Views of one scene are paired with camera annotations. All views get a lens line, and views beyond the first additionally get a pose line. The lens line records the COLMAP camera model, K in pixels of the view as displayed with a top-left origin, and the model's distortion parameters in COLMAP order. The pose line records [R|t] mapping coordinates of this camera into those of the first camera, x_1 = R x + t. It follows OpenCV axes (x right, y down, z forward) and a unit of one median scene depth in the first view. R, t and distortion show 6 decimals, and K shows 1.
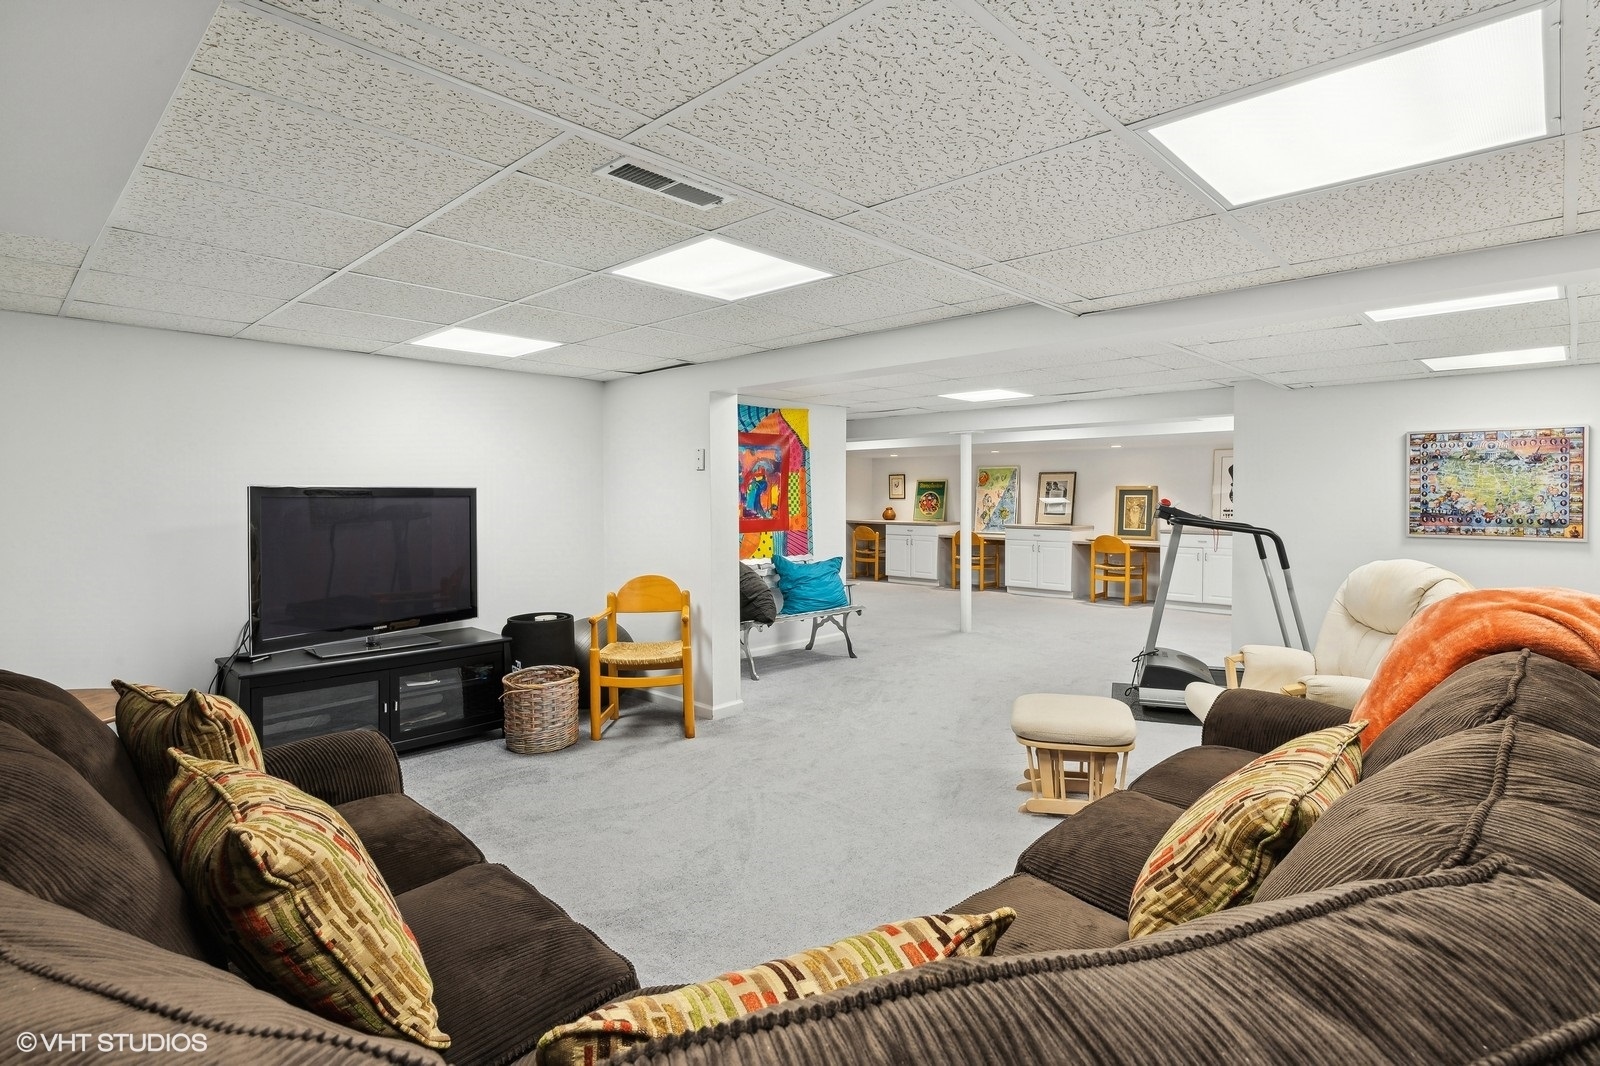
lens RADIAL K [[790.0, 0, 801.8], [0, 790.0, 518.8], [0, 0, 1]] dist [0.001657, 0.000355]
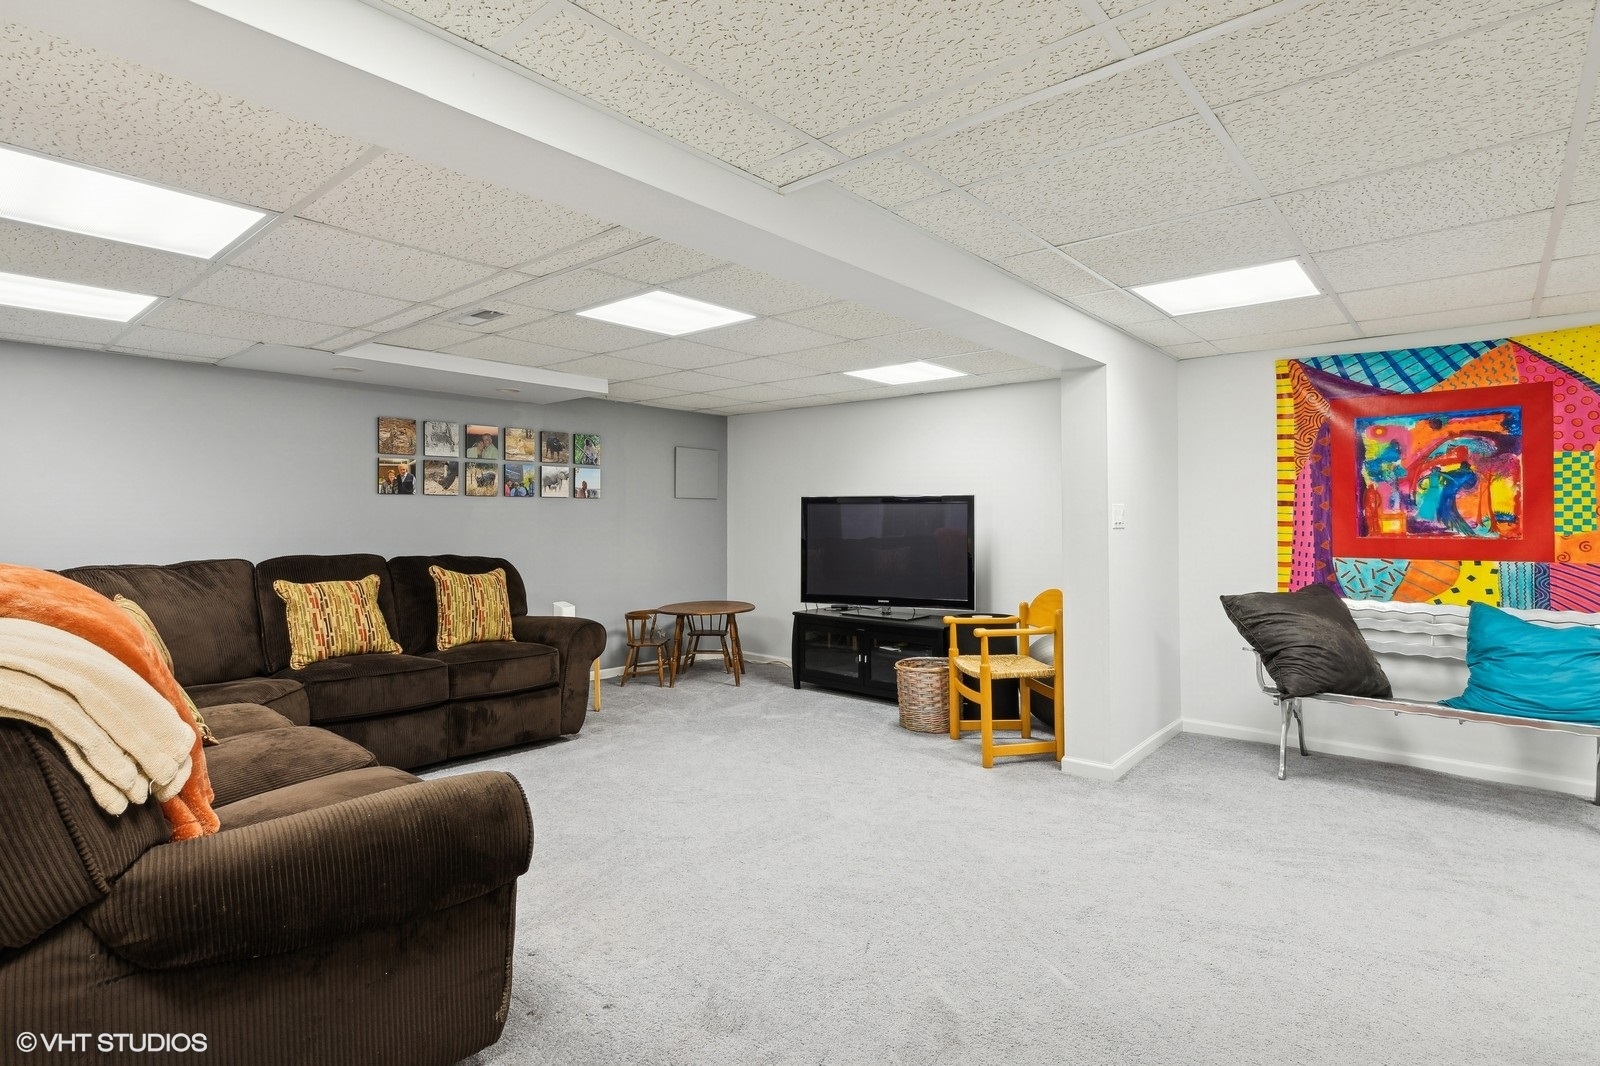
lens RADIAL K [[790.0, 0, 801.8], [0, 790.0, 518.8], [0, 0, 1]] dist [0.001657, 0.000355]
pose [[0.067140, 0.002574, -0.997740, 0.681733], [-0.030915, 0.999522, 0.000499, 0.001628], [0.997264, 0.030812, 0.067188, 0.671223]]
